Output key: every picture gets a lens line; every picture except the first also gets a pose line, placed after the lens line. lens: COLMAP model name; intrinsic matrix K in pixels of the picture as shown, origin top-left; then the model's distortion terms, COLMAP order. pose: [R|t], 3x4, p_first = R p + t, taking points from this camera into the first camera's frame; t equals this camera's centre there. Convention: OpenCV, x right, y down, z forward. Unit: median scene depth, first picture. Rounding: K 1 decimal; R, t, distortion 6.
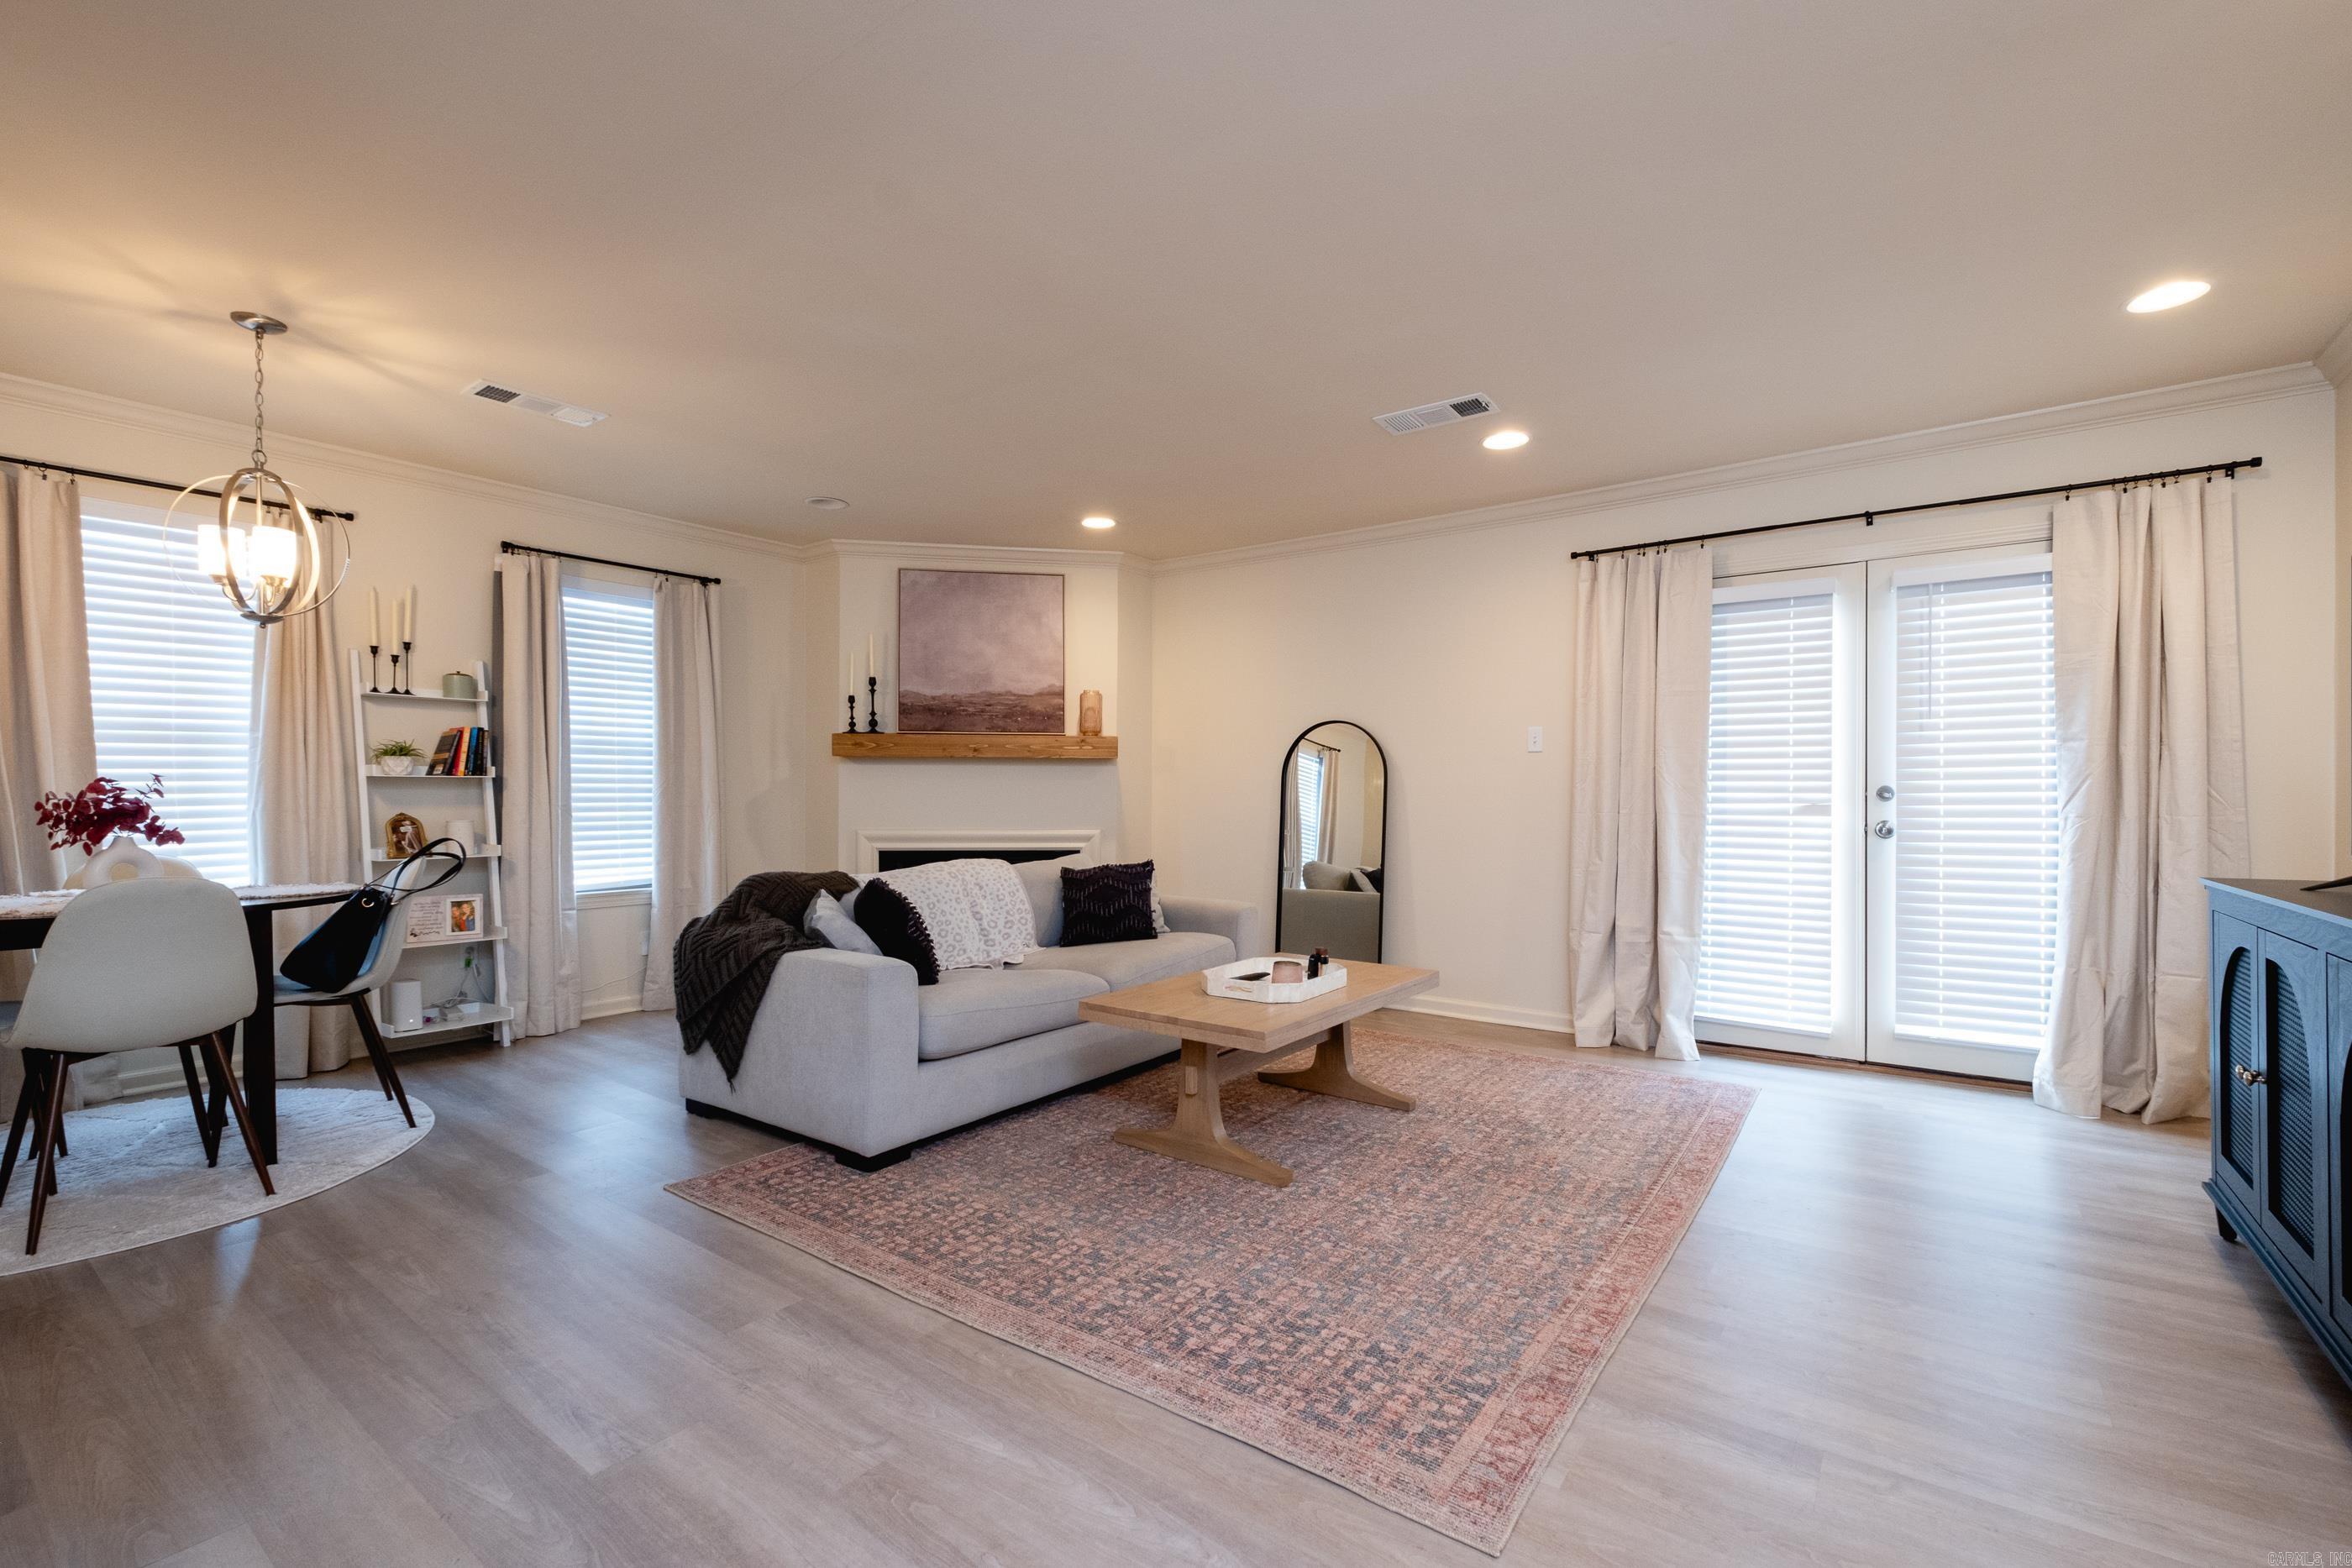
lens RADIAL K [[1015.9, 0, 1186.4], [0, 1015.9, 800.9], [0, 0, 1]] dist [0.003137, -0.002897]
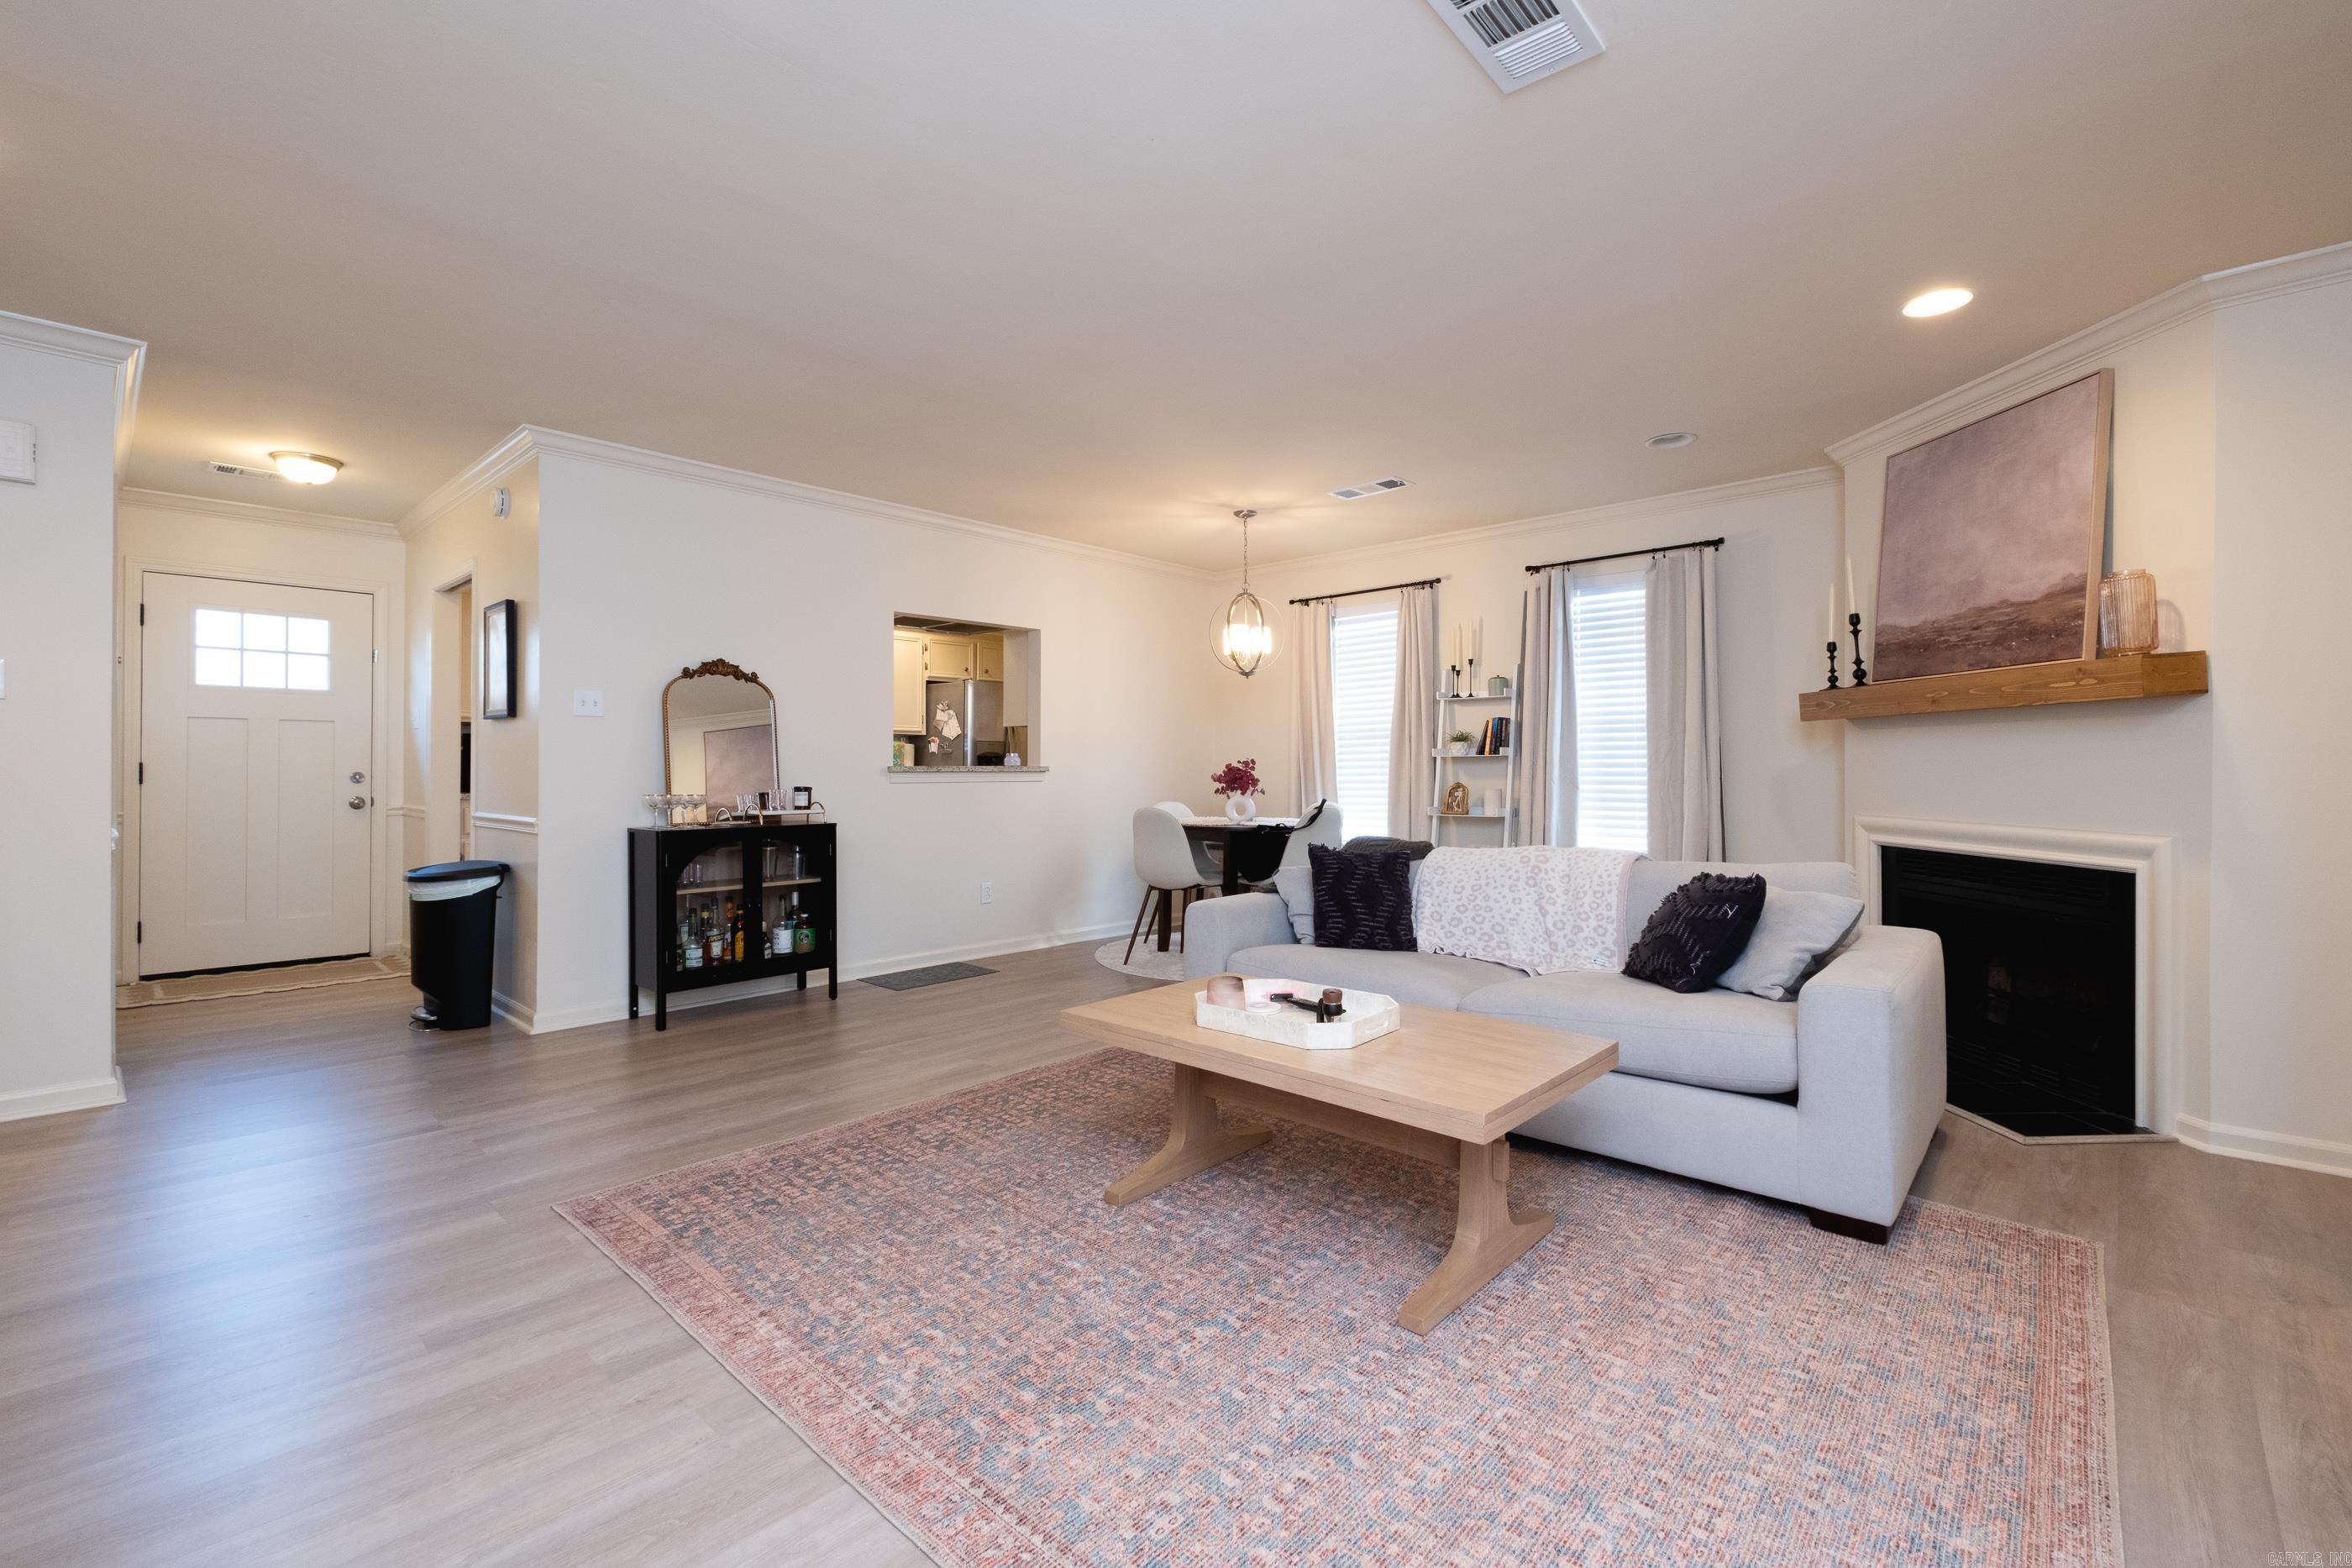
lens RADIAL K [[1015.9, 0, 1192.3], [0, 1015.9, 772.8], [0, 0, 1]] dist [0.003137, -0.002897]
pose [[-0.105855, 0.003410, -0.994376, 0.650262], [-0.004698, 0.999981, 0.003929, -0.004986], [0.994370, 0.005088, -0.105837, 0.768850]]
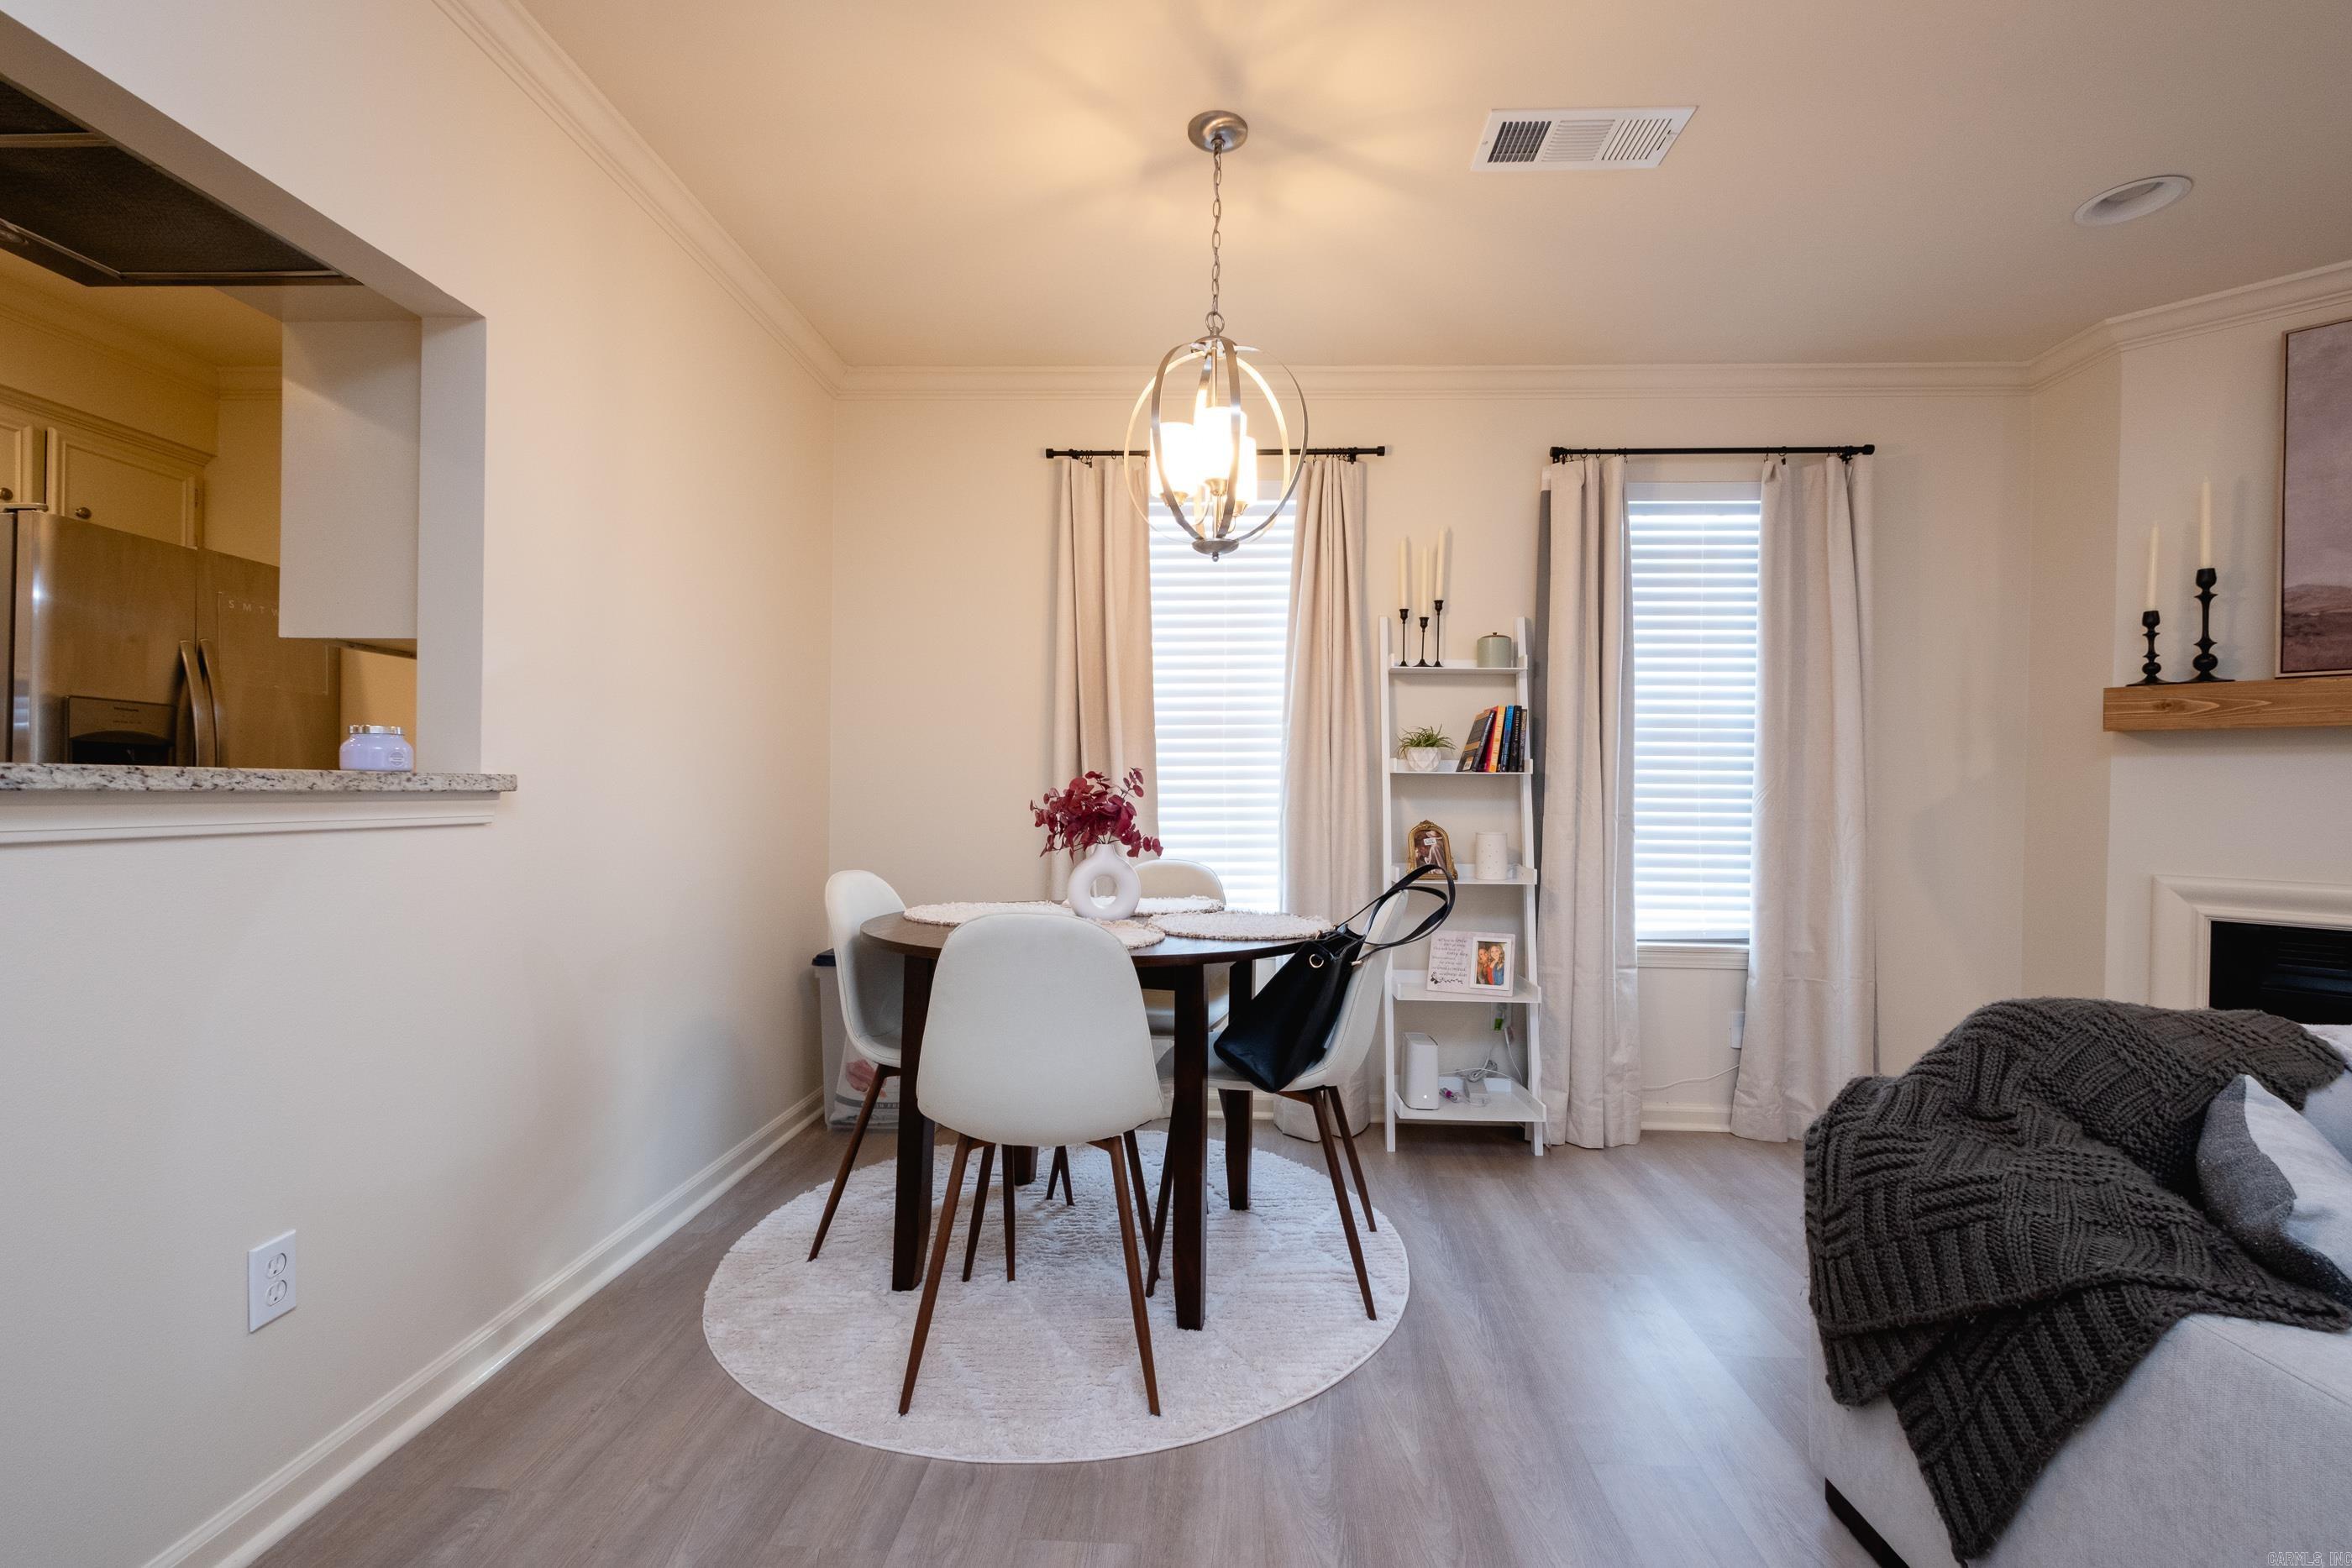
lens RADIAL K [[1015.9, 0, 1194.6], [0, 1015.9, 803.5], [0, 0, 1]] dist [0.003137, -0.002897]
pose [[0.559437, 0.014583, -0.828745, -0.225715], [-0.017440, 0.999831, 0.005821, -0.002631], [0.828690, 0.011197, 0.559596, 0.413131]]
